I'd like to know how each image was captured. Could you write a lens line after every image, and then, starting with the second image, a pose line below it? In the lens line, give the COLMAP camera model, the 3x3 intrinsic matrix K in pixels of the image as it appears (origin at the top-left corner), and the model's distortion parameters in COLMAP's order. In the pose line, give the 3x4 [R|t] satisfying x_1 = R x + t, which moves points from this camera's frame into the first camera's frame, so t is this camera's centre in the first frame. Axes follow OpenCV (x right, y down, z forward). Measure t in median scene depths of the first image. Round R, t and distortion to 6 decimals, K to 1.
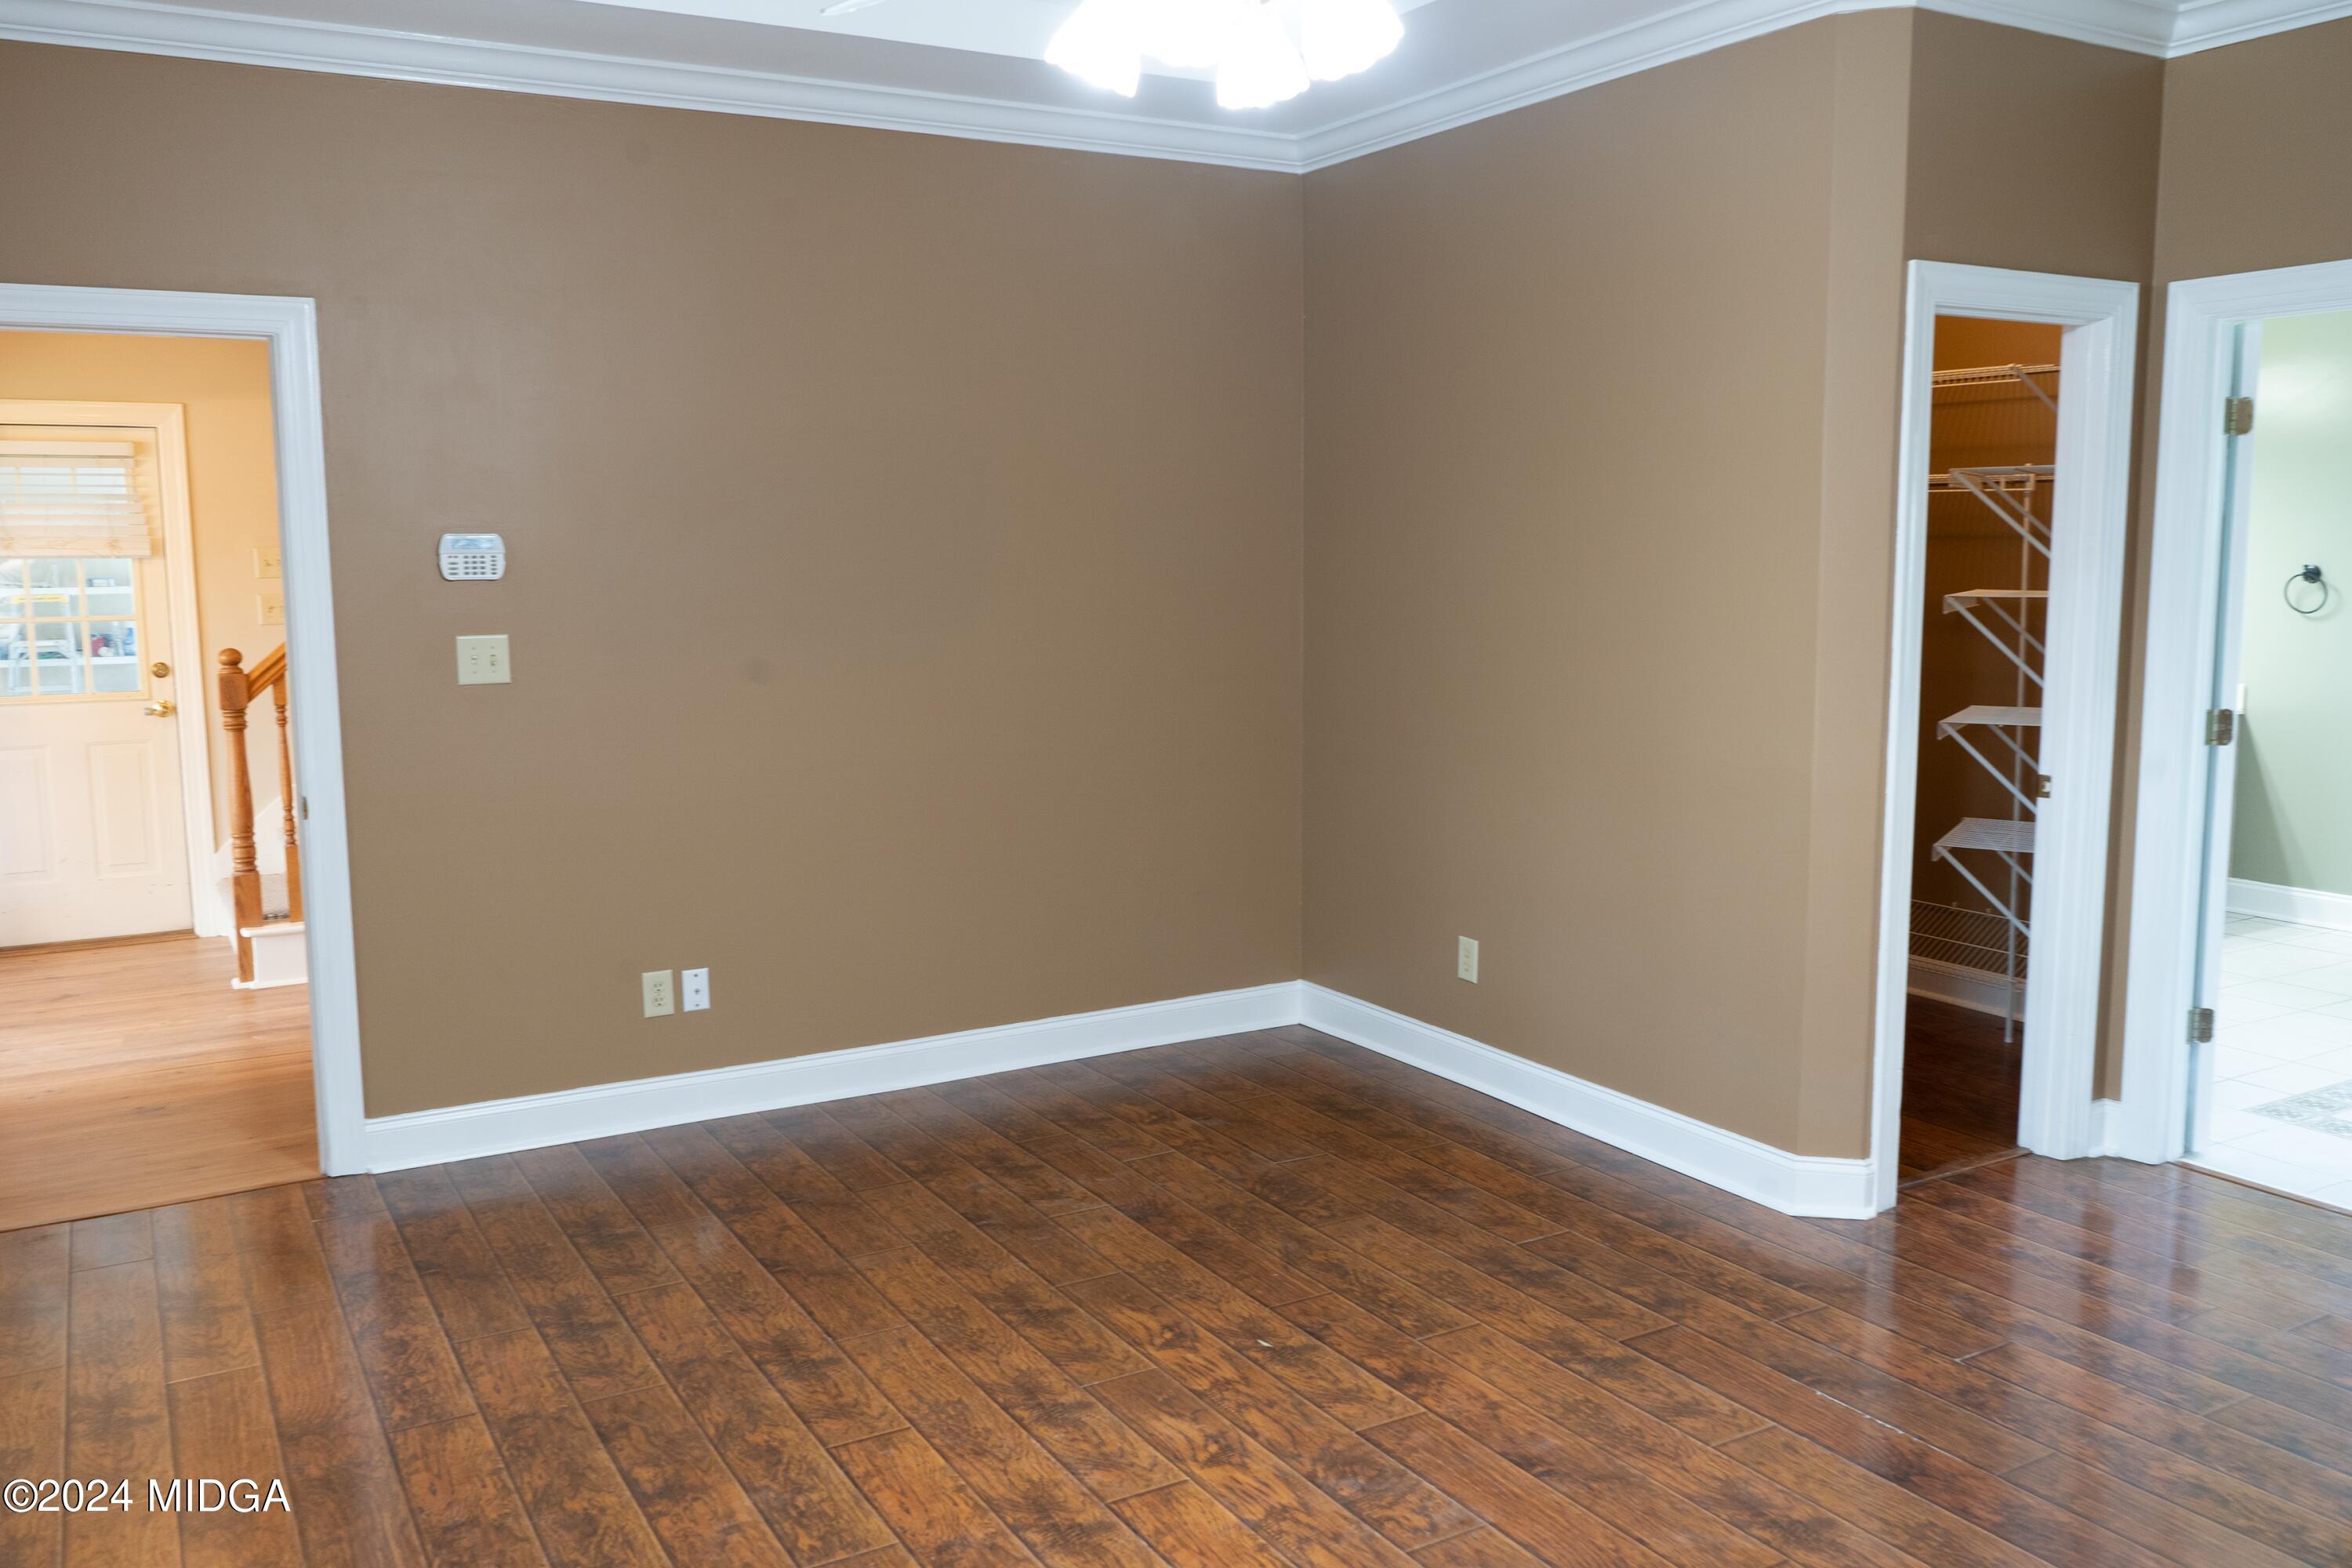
lens RADIAL K [[1867.8, 0, 1176.0], [0, 1867.8, 784.0], [0, 0, 1]] dist [-0.011091, -0.003863]
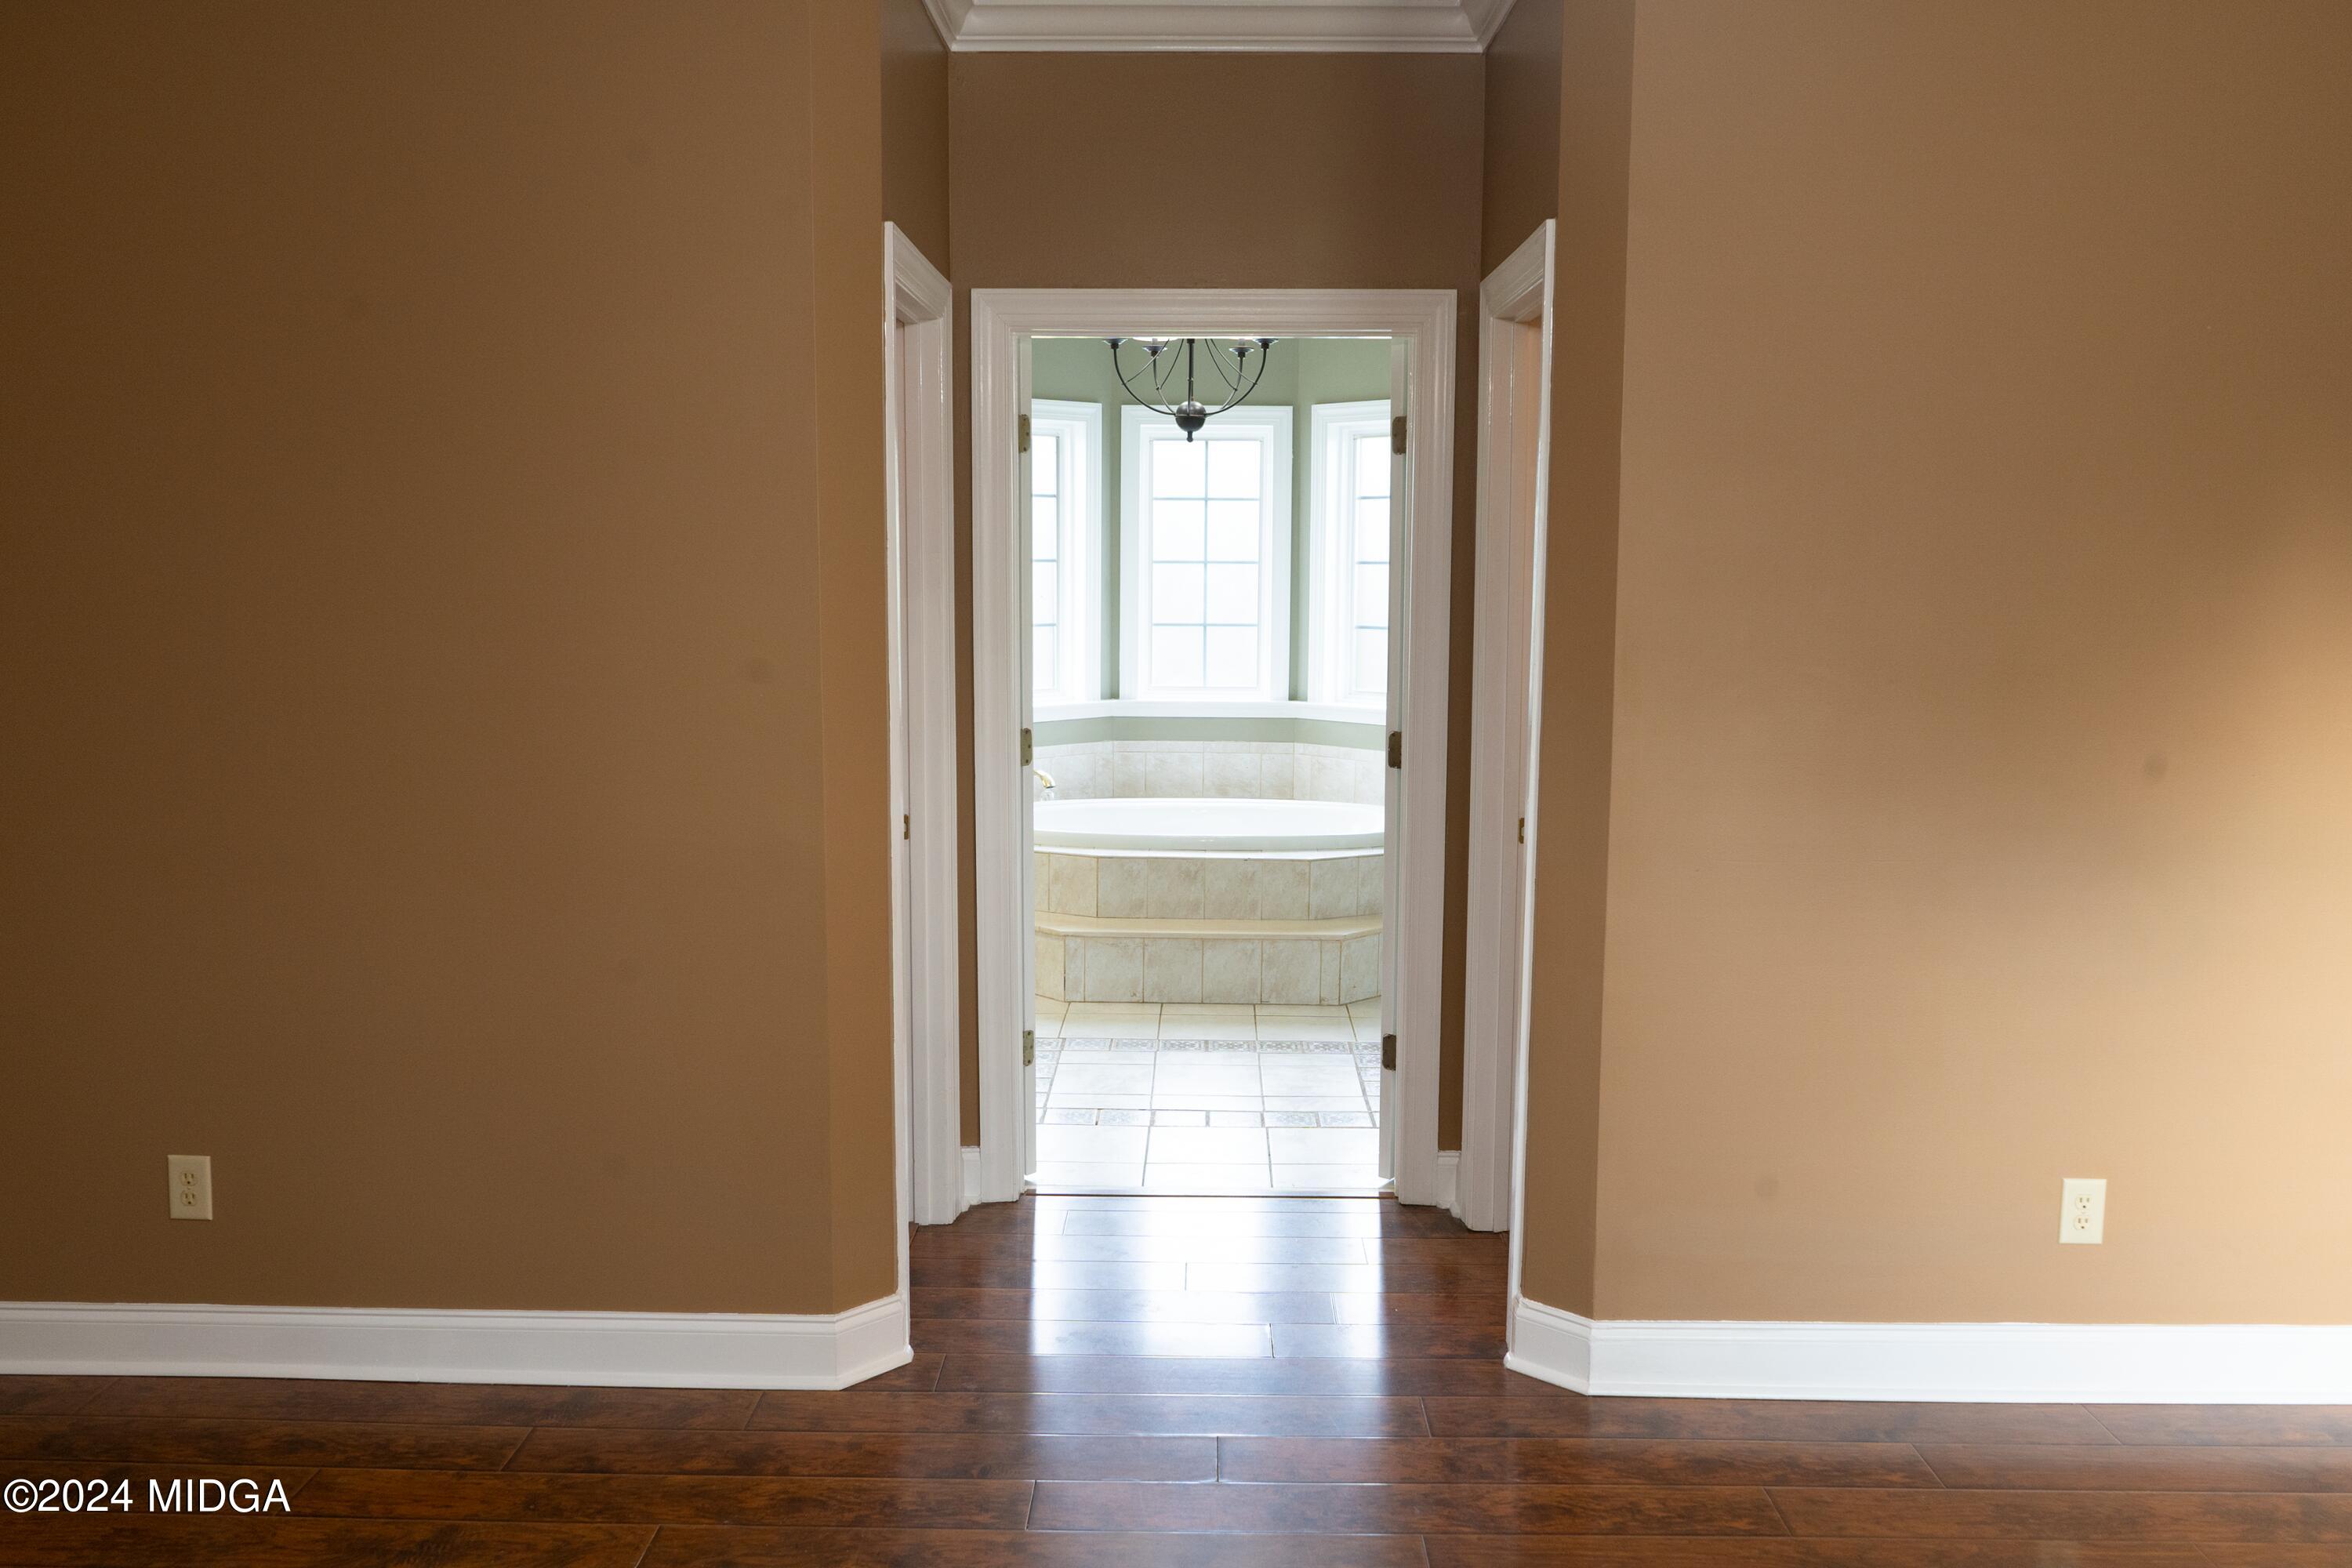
lens RADIAL K [[1867.8, 0, 1176.0], [0, 1867.8, 784.0], [0, 0, 1]] dist [-0.011091, -0.003863]
pose [[0.517635, -0.095847, 0.850216, -0.257442], [0.101108, 0.993595, 0.050453, -0.056069], [-0.849606, 0.059847, 0.524011, 0.433890]]
